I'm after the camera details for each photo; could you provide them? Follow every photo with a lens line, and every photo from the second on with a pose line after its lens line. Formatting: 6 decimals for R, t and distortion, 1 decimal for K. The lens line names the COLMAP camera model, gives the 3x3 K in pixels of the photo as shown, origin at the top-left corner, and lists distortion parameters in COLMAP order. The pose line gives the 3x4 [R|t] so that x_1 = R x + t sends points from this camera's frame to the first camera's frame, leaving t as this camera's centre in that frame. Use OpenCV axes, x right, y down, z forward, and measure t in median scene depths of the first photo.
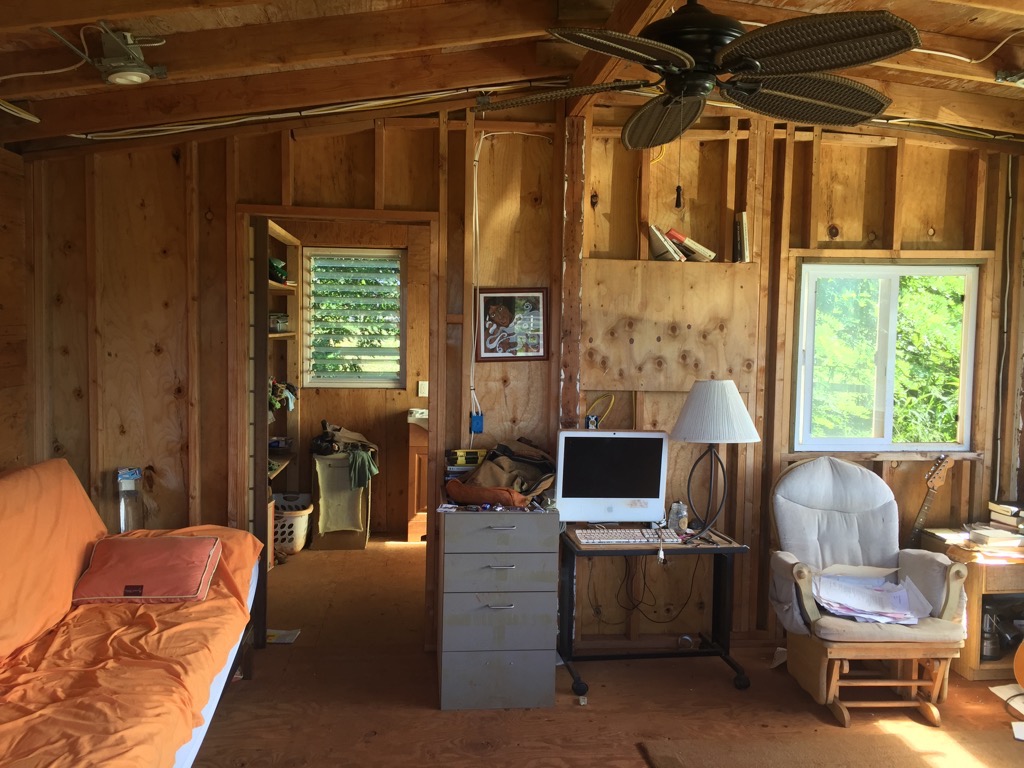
lens RADIAL K [[862.3, 0, 512.6], [0, 862.3, 382.6], [0, 0, 1]] dist [0.050591, -0.058014]
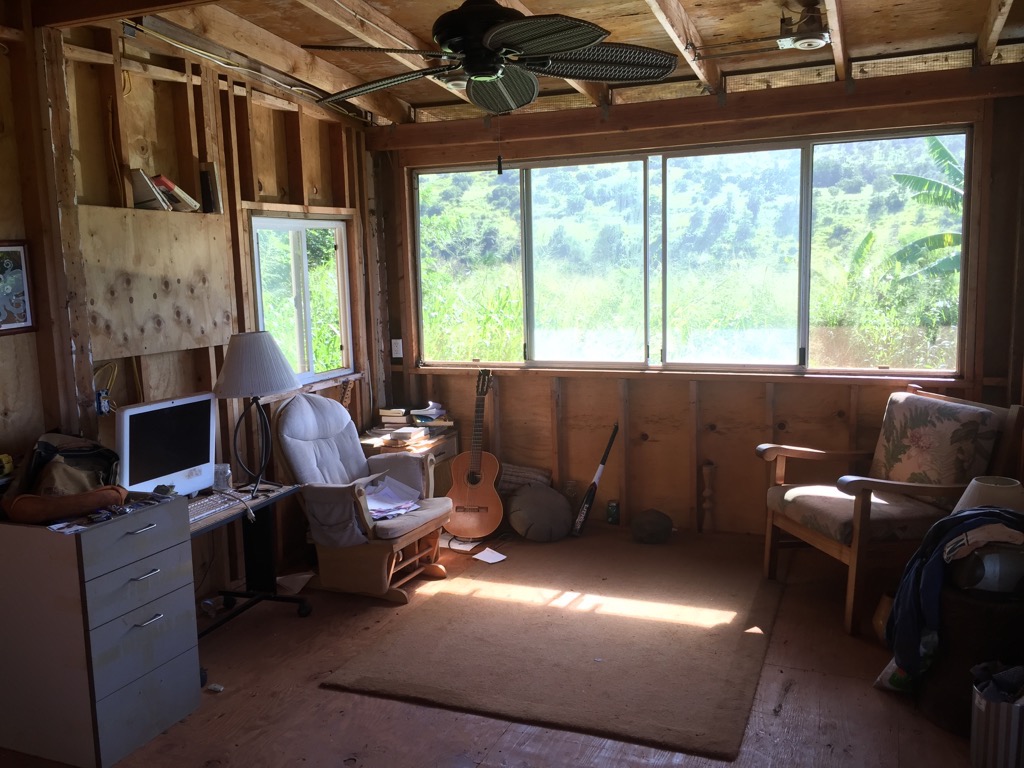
lens RADIAL K [[862.3, 0, 511.3], [0, 862.3, 383.1], [0, 0, 1]] dist [0.050591, -0.058014]
pose [[0.485404, -0.148684, 0.861554, -0.454557], [0.095492, 0.988554, 0.116800, -0.030913], [-0.869059, 0.025576, 0.494047, 0.221854]]
